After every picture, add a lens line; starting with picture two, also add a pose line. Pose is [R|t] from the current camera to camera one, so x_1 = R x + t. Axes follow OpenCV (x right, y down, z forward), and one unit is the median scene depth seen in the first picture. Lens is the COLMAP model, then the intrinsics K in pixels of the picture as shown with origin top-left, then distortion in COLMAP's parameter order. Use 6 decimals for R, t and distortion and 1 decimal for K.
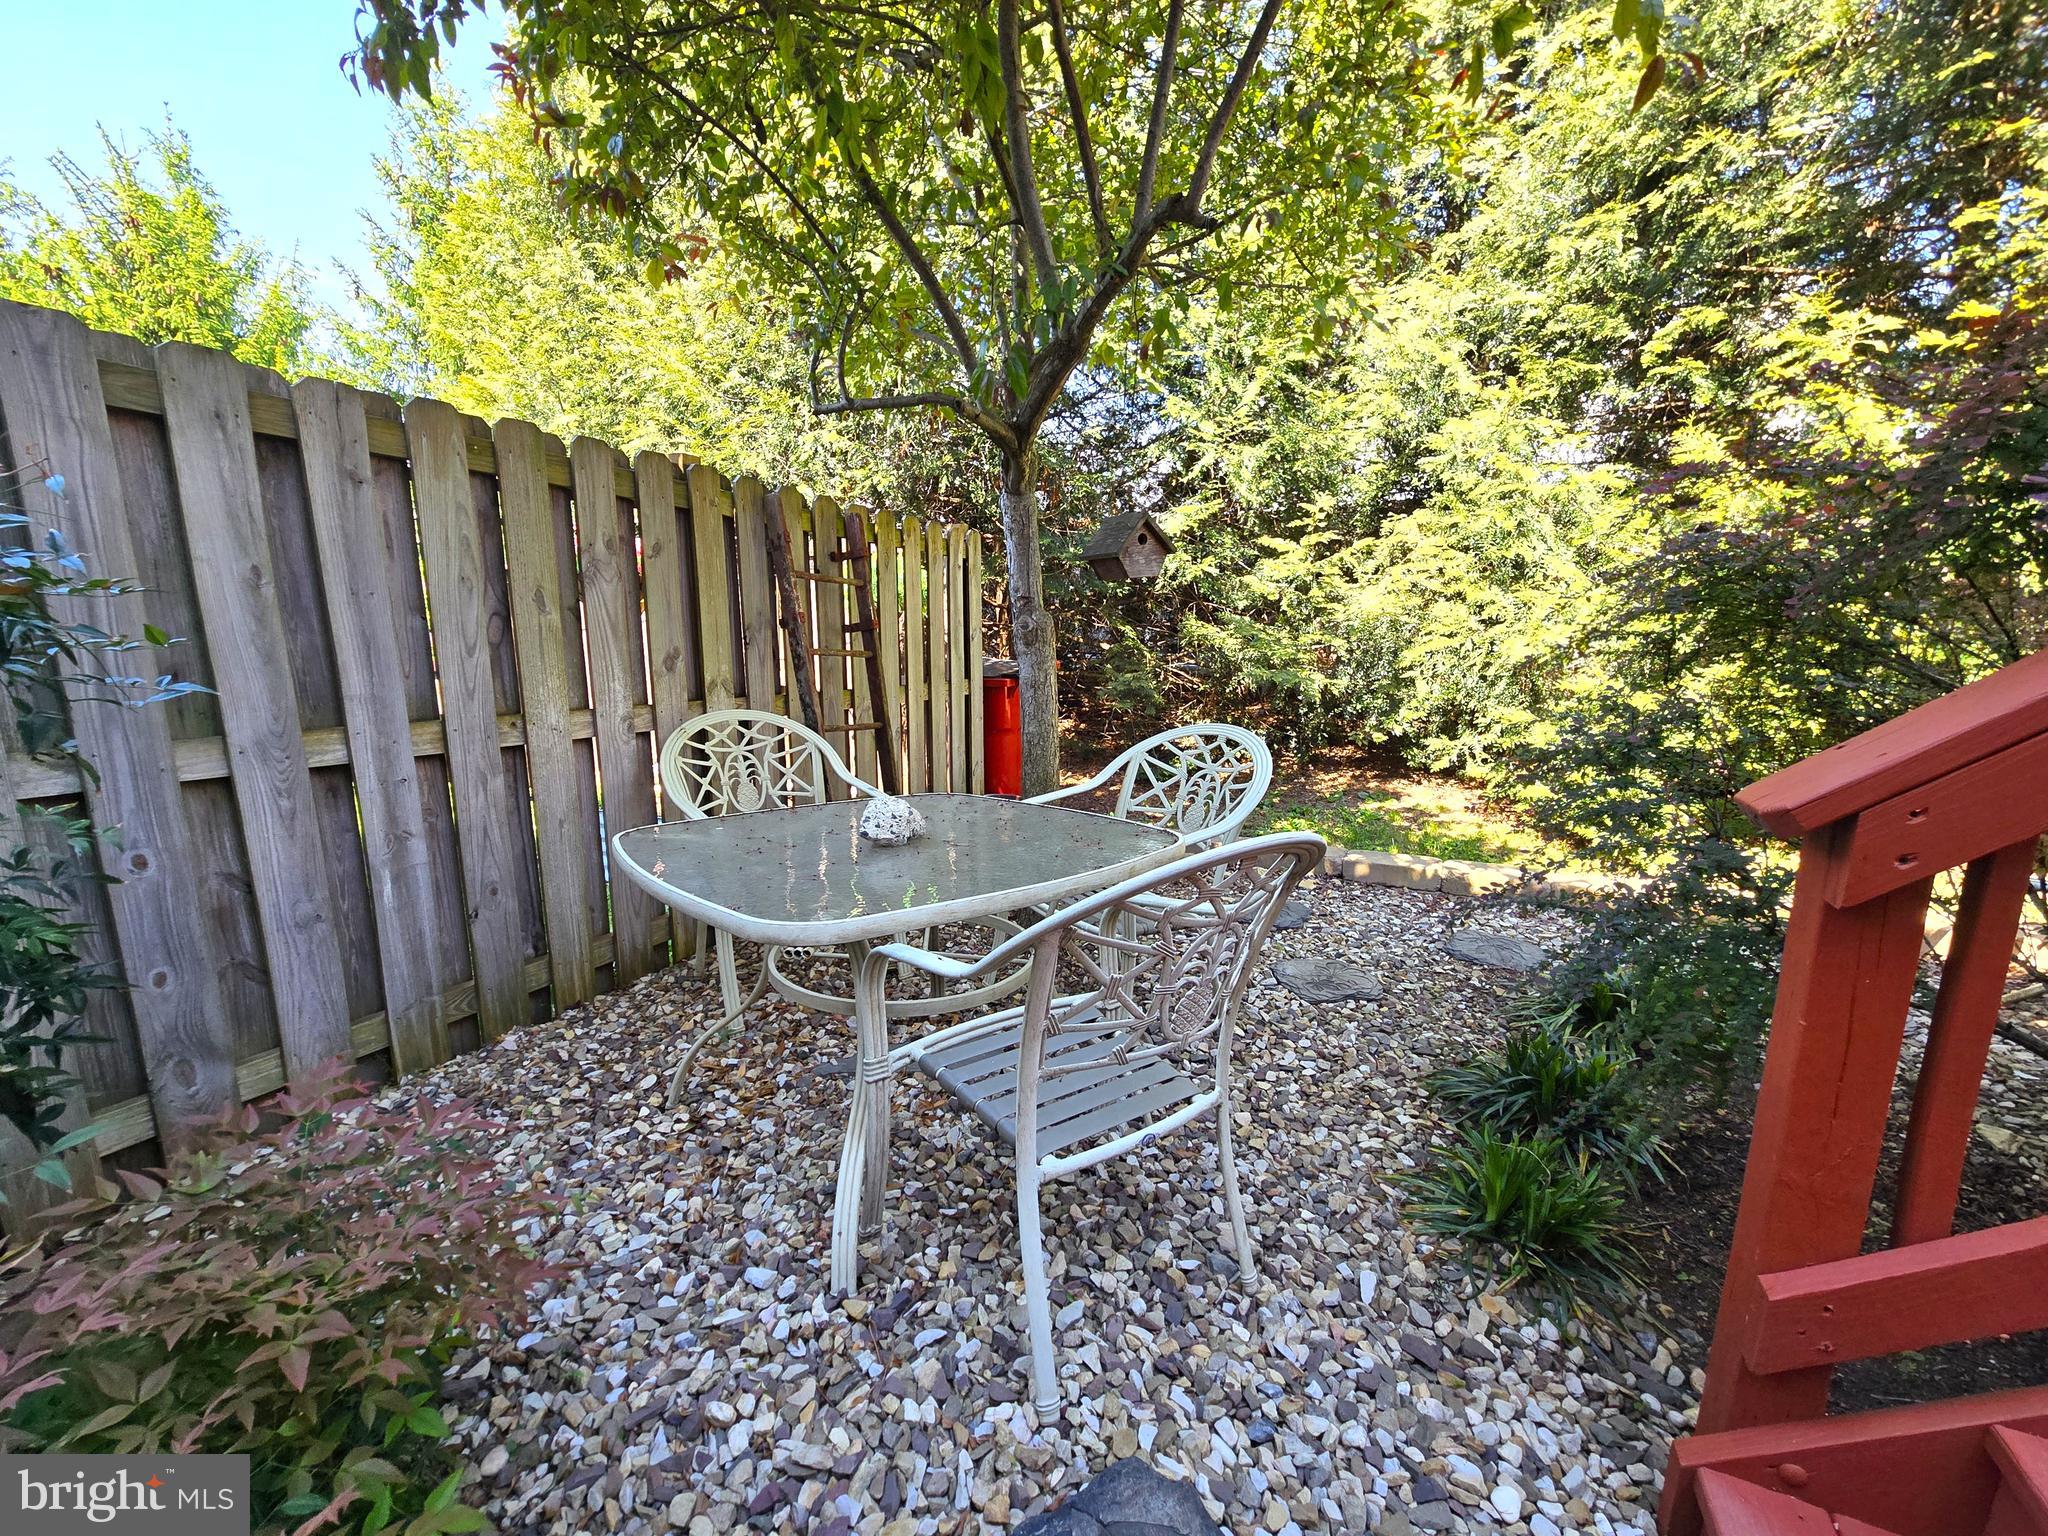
lens RADIAL K [[859.2, 0, 1011.9], [0, 859.2, 755.0], [0, 0, 1]] dist [0.003260, -0.000728]
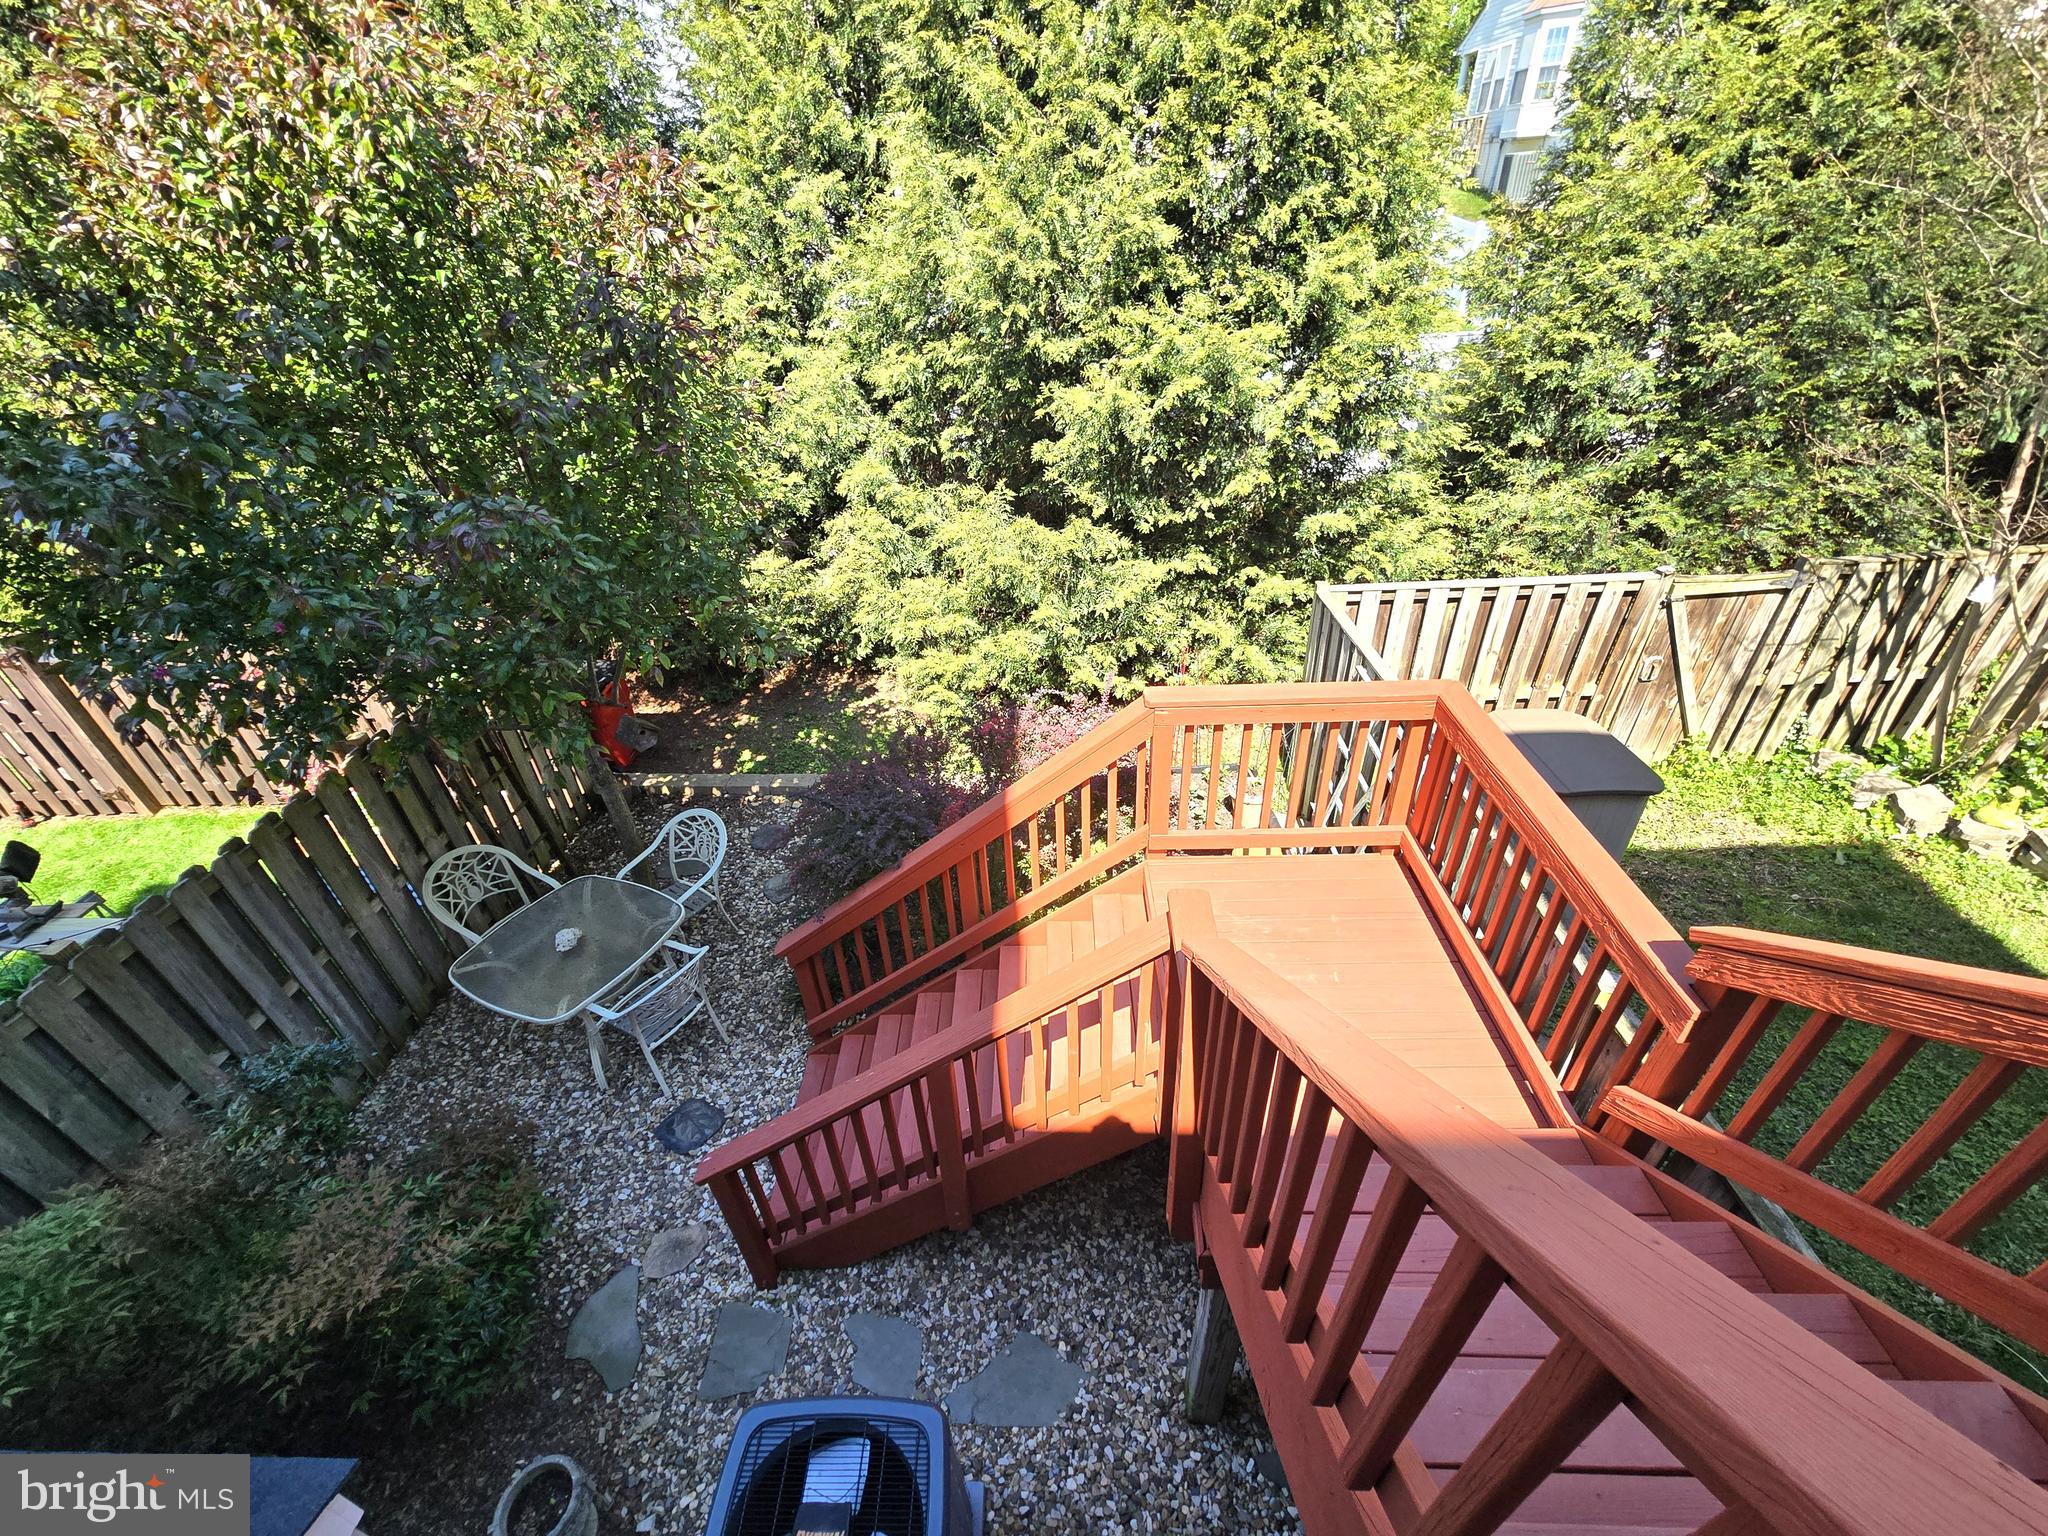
lens RADIAL K [[859.2, 0, 1016.5], [0, 859.2, 766.1], [0, 0, 1]] dist [0.003260, -0.000728]
pose [[0.912837, -0.270443, 0.305923, 0.558260], [0.130089, 0.902796, 0.409922, -1.605054], [-0.387046, -0.334395, 0.859288, -1.993925]]
